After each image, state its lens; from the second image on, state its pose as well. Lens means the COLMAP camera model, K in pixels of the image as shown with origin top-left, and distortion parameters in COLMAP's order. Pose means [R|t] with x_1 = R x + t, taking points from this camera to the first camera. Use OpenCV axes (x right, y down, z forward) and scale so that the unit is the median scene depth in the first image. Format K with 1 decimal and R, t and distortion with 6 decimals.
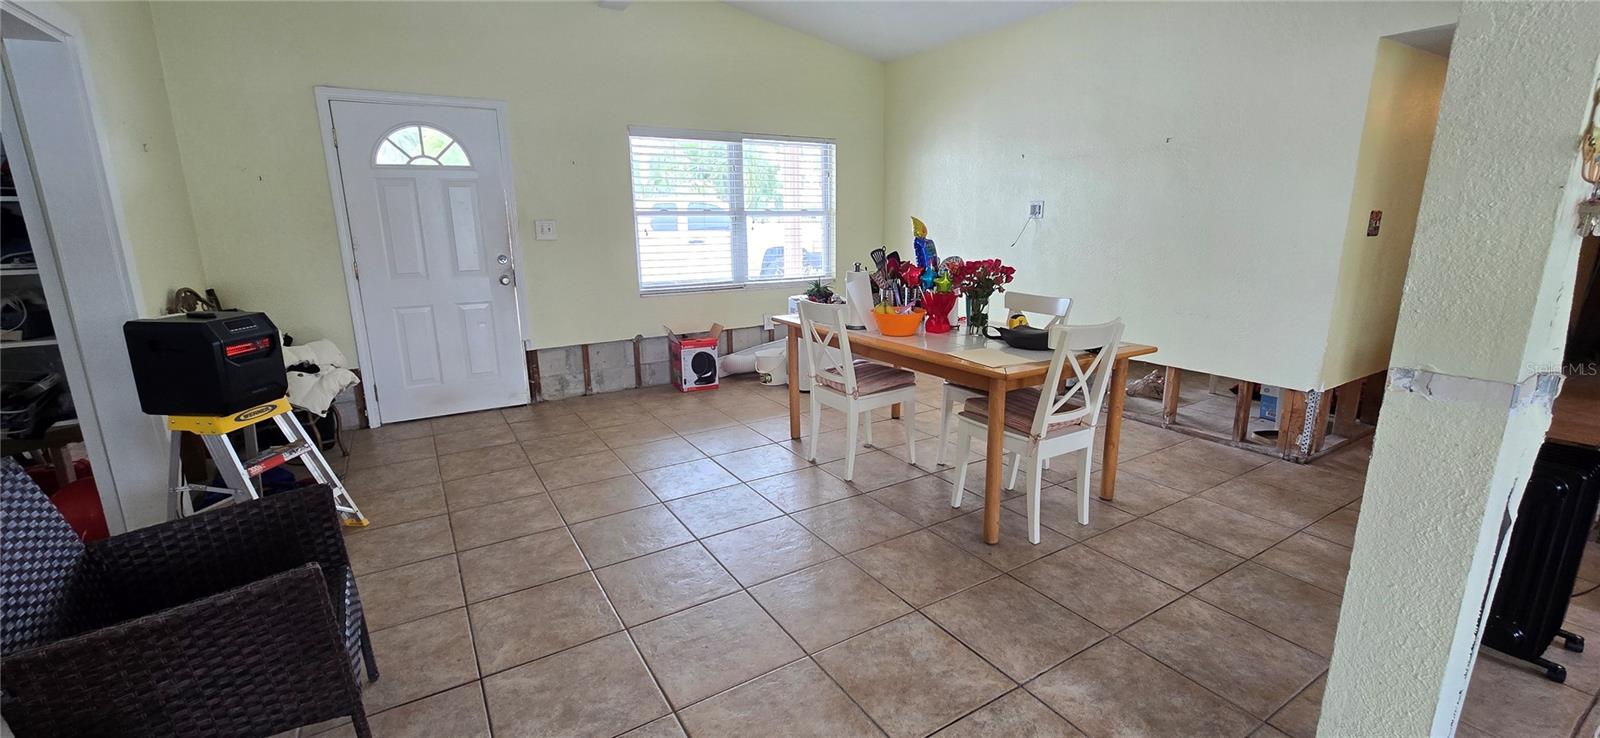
lens RADIAL K [[645.2, 0, 805.8], [0, 645.2, 364.7], [0, 0, 1]] dist [-0.002272, 0.000391]
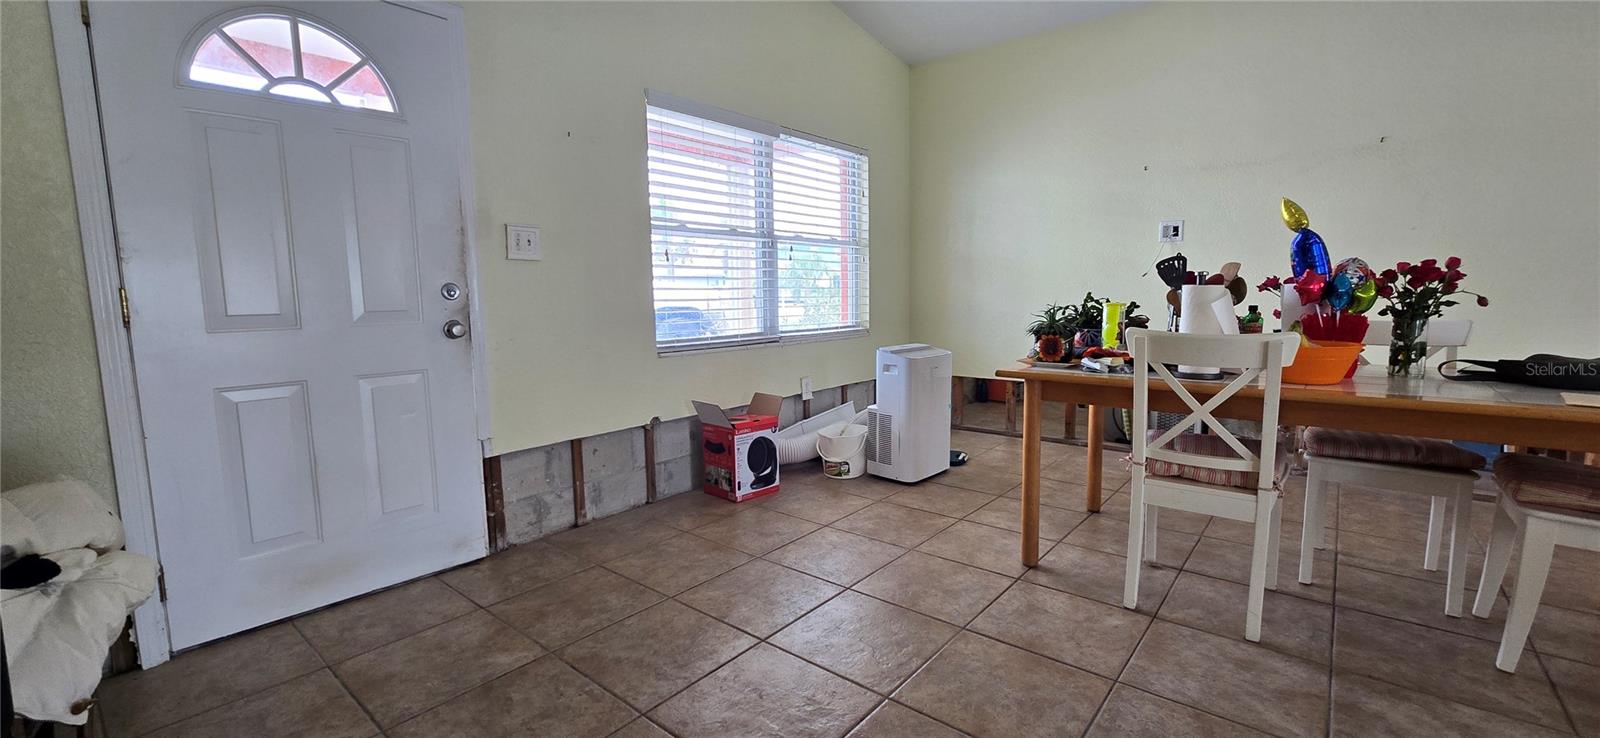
lens RADIAL K [[645.2, 0, 798.8], [0, 645.2, 364.2], [0, 0, 1]] dist [-0.002272, 0.000391]
pose [[0.951268, -0.039778, 0.305790, -0.327329], [0.073673, 0.992245, -0.100112, -0.025408], [-0.299436, 0.117762, 0.946821, 0.373214]]
